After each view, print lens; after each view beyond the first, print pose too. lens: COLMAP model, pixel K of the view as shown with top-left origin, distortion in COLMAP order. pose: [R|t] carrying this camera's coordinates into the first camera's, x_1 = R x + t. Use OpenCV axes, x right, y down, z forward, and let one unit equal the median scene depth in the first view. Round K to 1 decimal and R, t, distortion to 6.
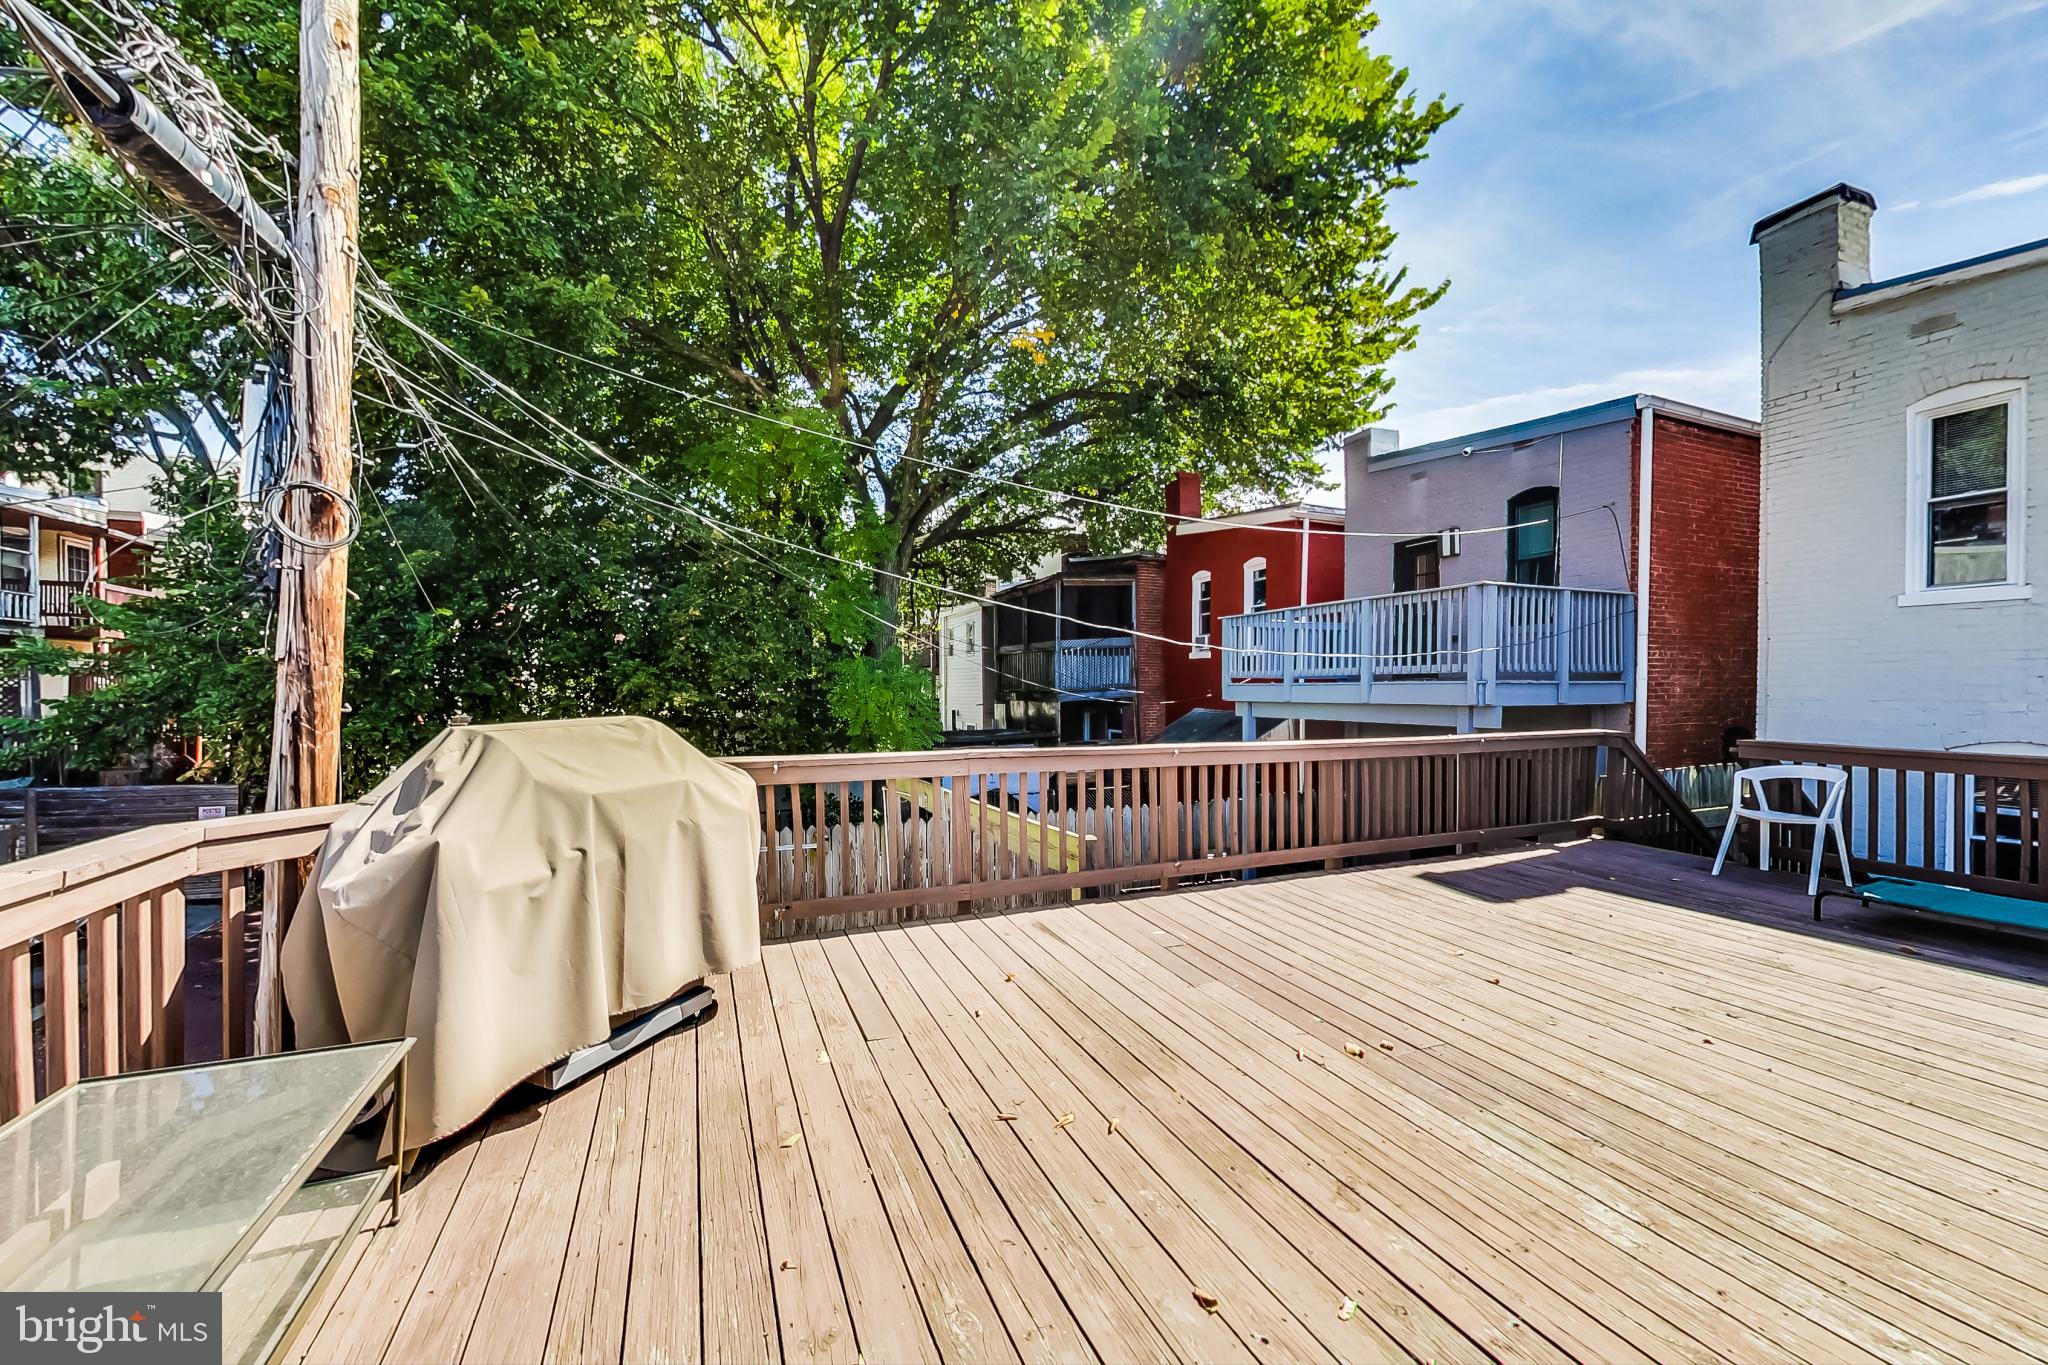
lens RADIAL K [[781.0, 0, 1023.7], [0, 781.0, 712.5], [0, 0, 1]] dist [0.006718, -0.000027]
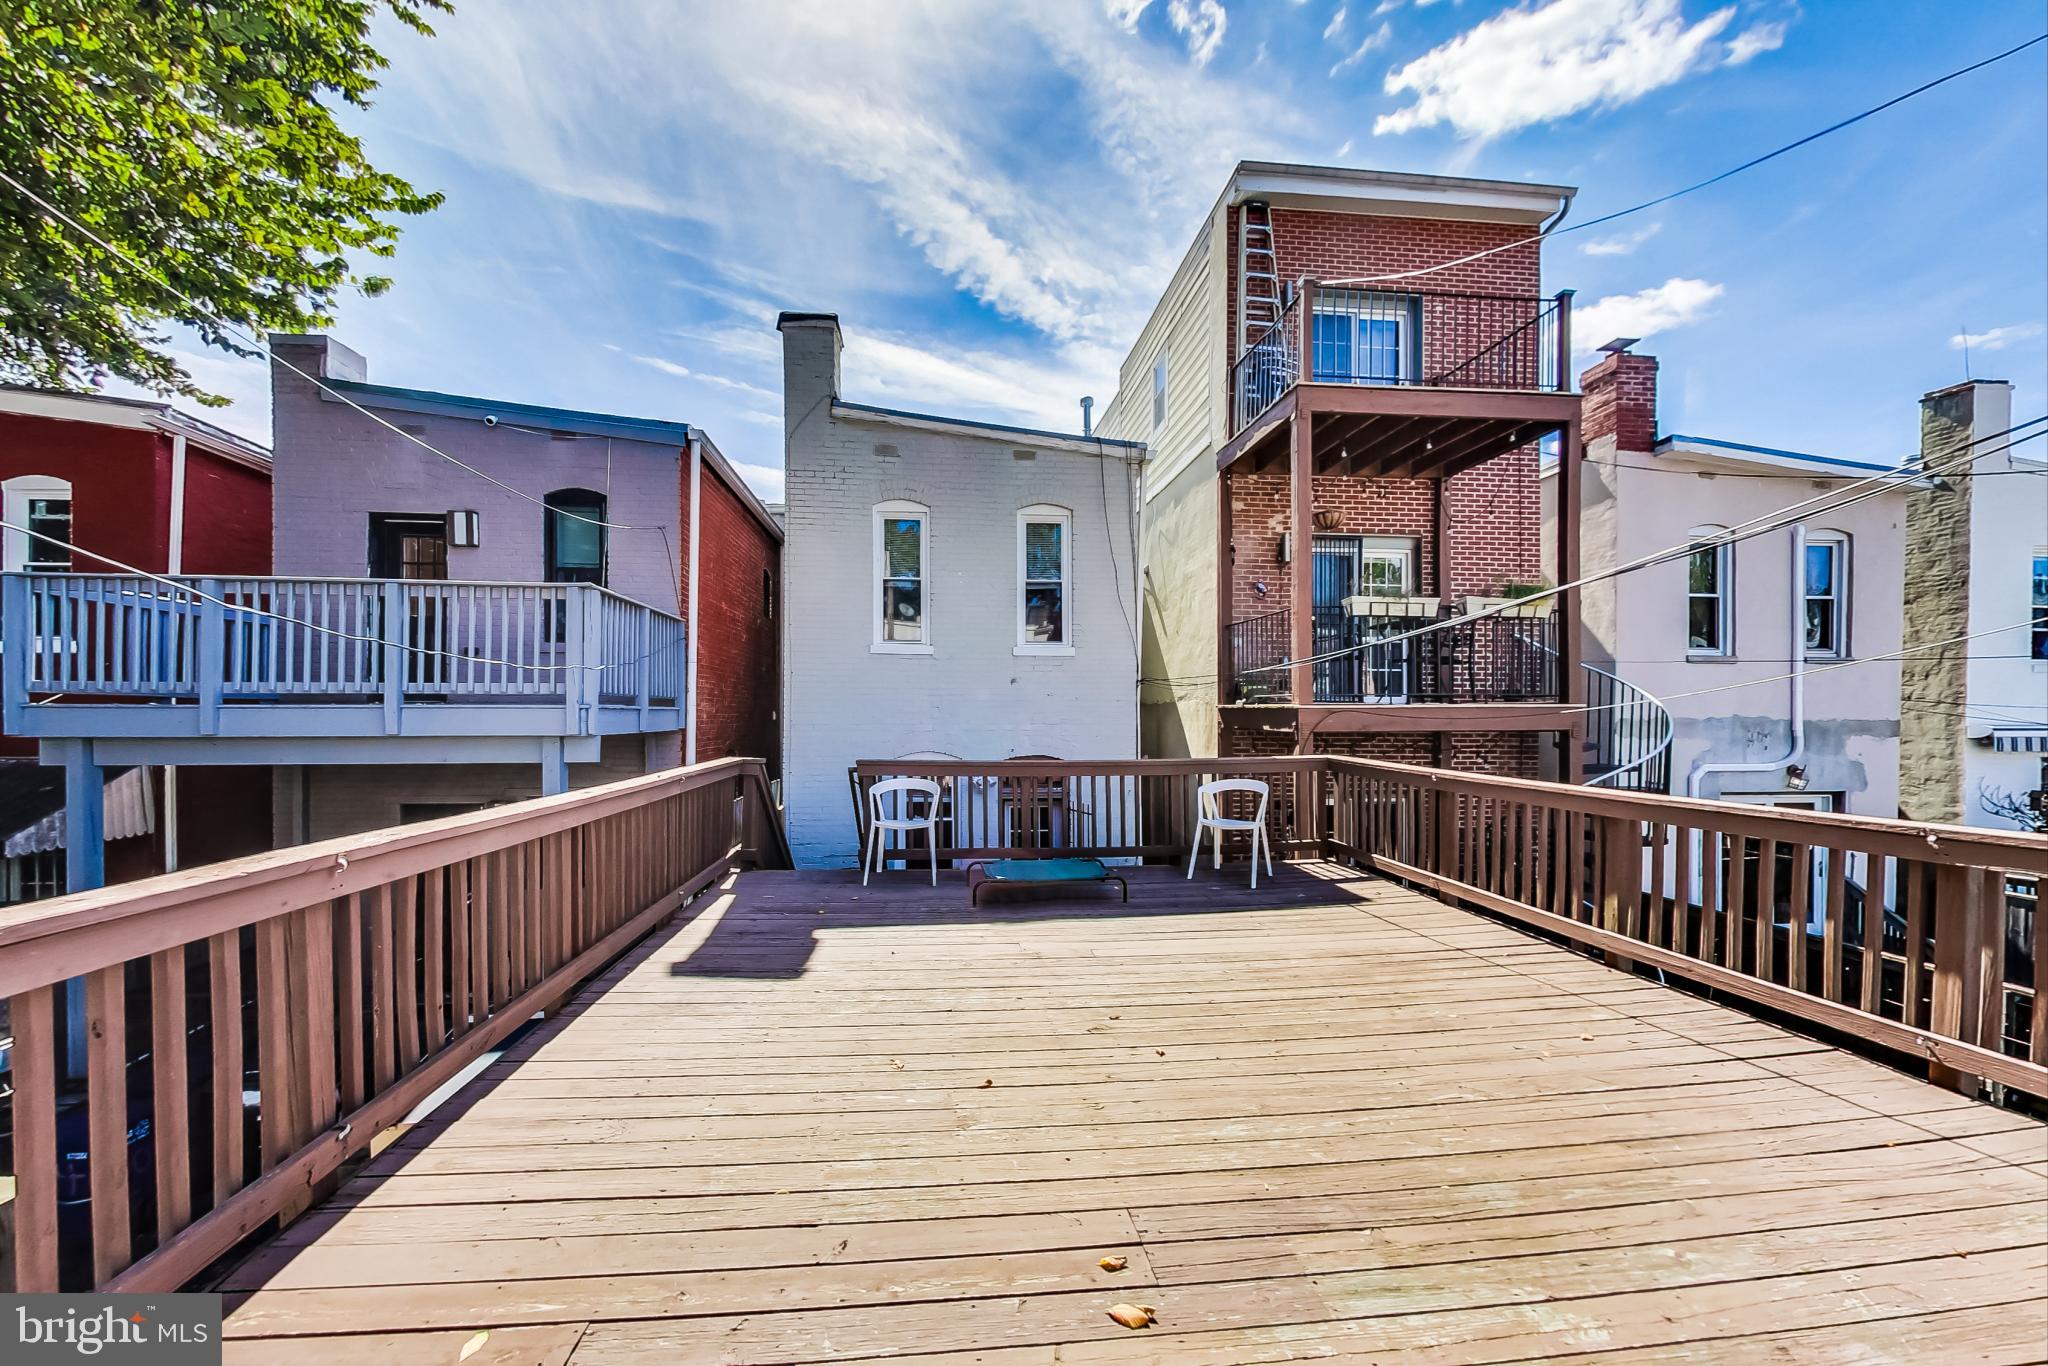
lens RADIAL K [[781.0, 0, 1023.7], [0, 781.0, 713.0], [0, 0, 1]] dist [0.006718, -0.000027]
pose [[0.281035, 0.006856, 0.959673, -0.072340], [0.028549, 0.999472, -0.015501, -0.006966], [-0.959273, 0.031754, 0.280691, 0.377930]]
